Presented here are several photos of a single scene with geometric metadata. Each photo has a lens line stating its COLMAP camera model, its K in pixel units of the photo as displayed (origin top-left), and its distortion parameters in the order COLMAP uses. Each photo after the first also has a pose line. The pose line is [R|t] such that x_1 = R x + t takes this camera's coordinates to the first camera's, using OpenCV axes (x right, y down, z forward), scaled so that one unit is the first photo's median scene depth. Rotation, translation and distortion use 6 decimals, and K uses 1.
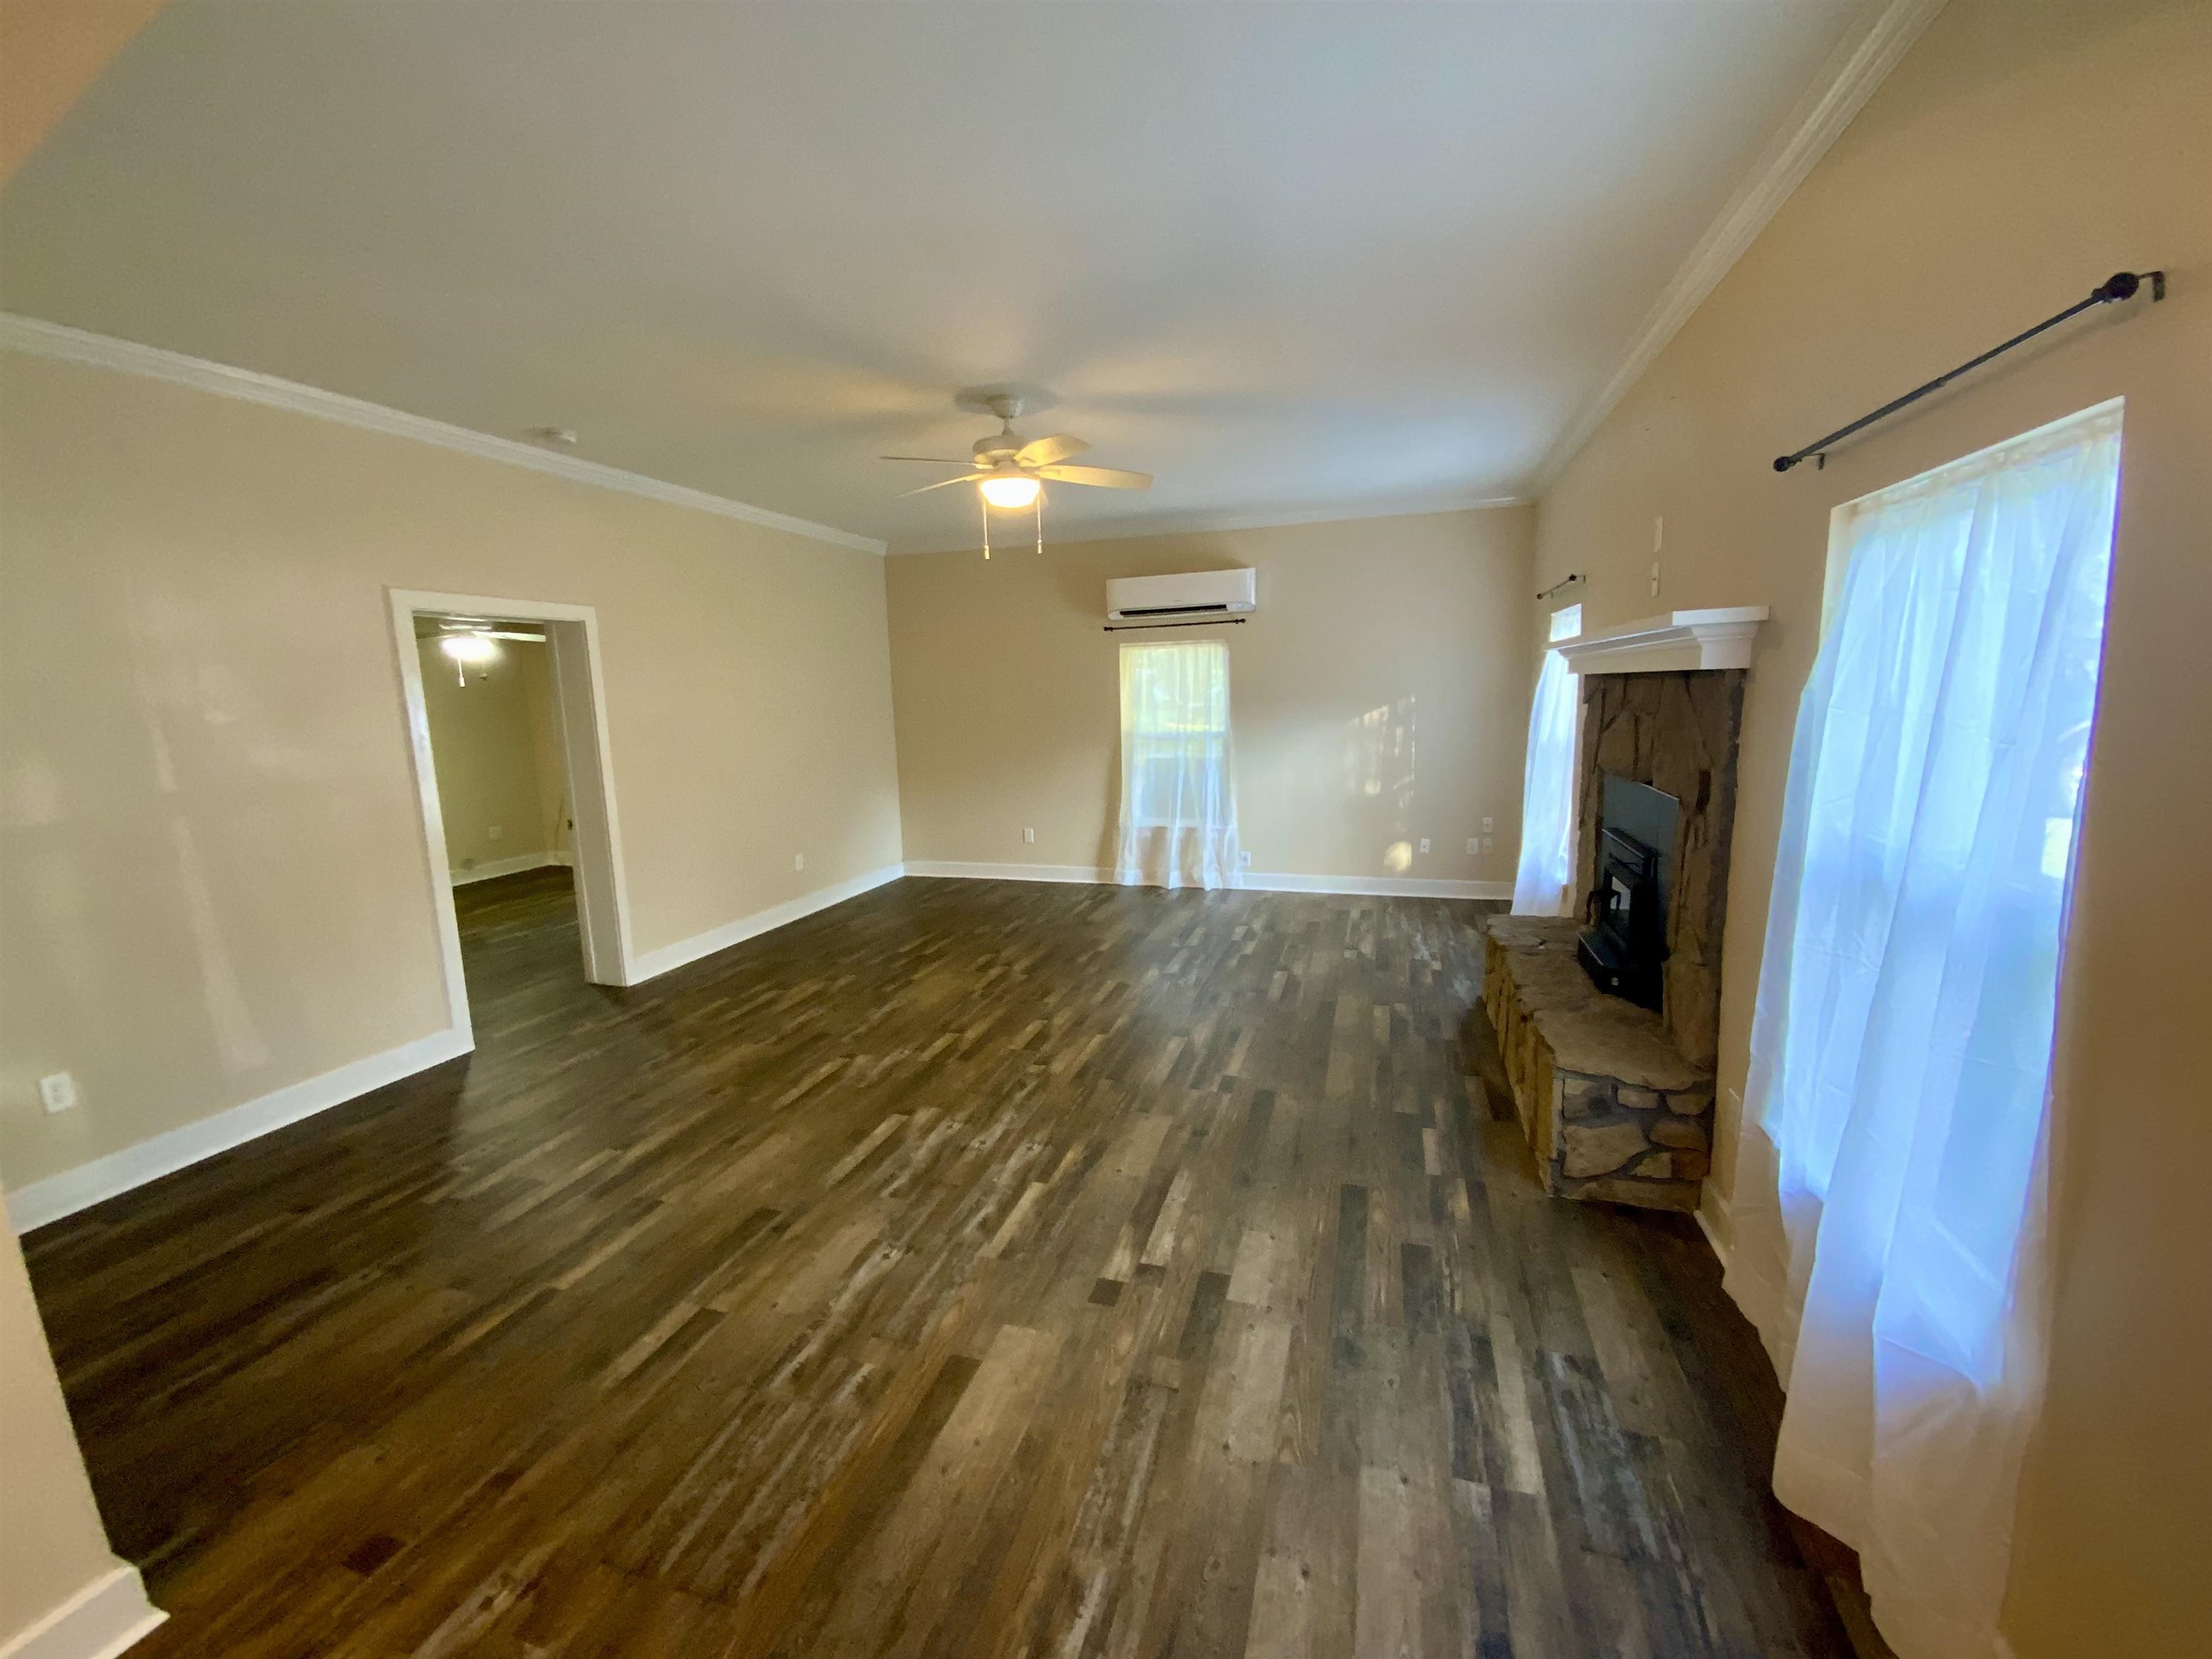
lens RADIAL K [[904.9, 0, 1109.1], [0, 904.9, 826.0], [0, 0, 1]] dist [0.004980, -0.007878]
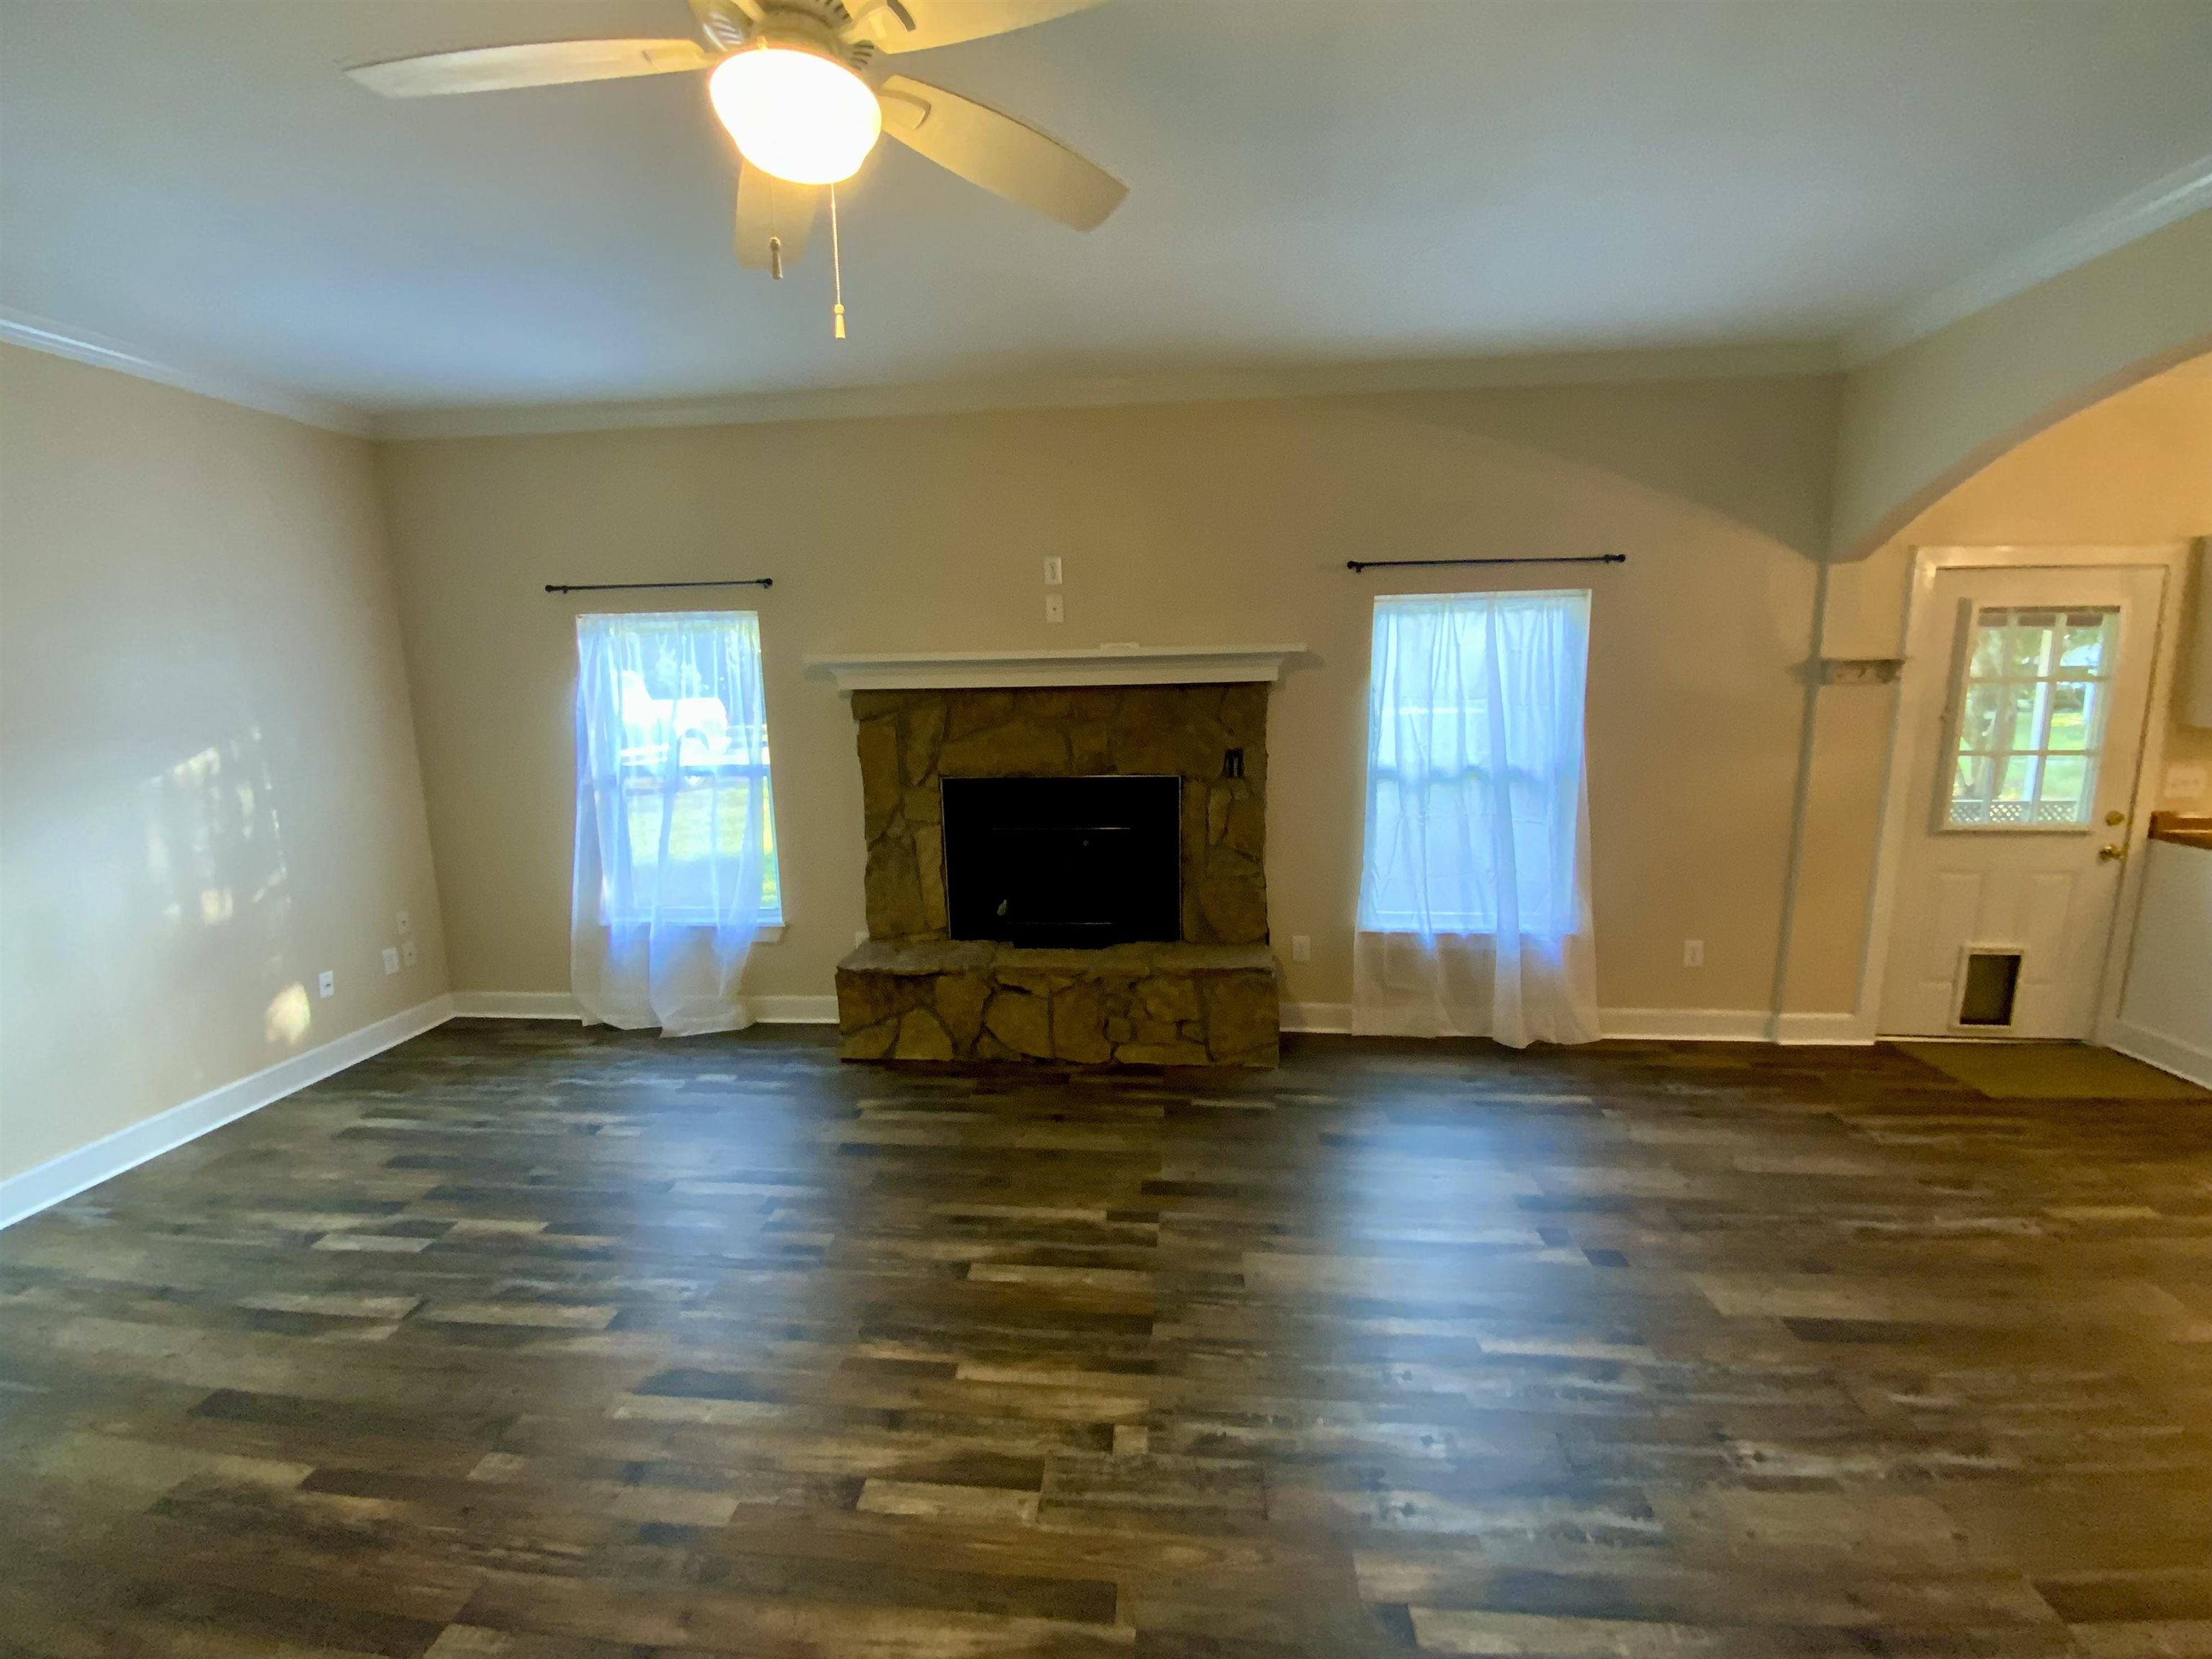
lens RADIAL K [[904.9, 0, 1100.2], [0, 904.9, 828.4], [0, 0, 1]] dist [0.004980, -0.007878]
pose [[-0.204083, -0.127060, 0.970673, -0.467625], [0.167790, 0.972328, 0.162554, -0.131851], [-0.964467, 0.196044, -0.177116, 0.928223]]
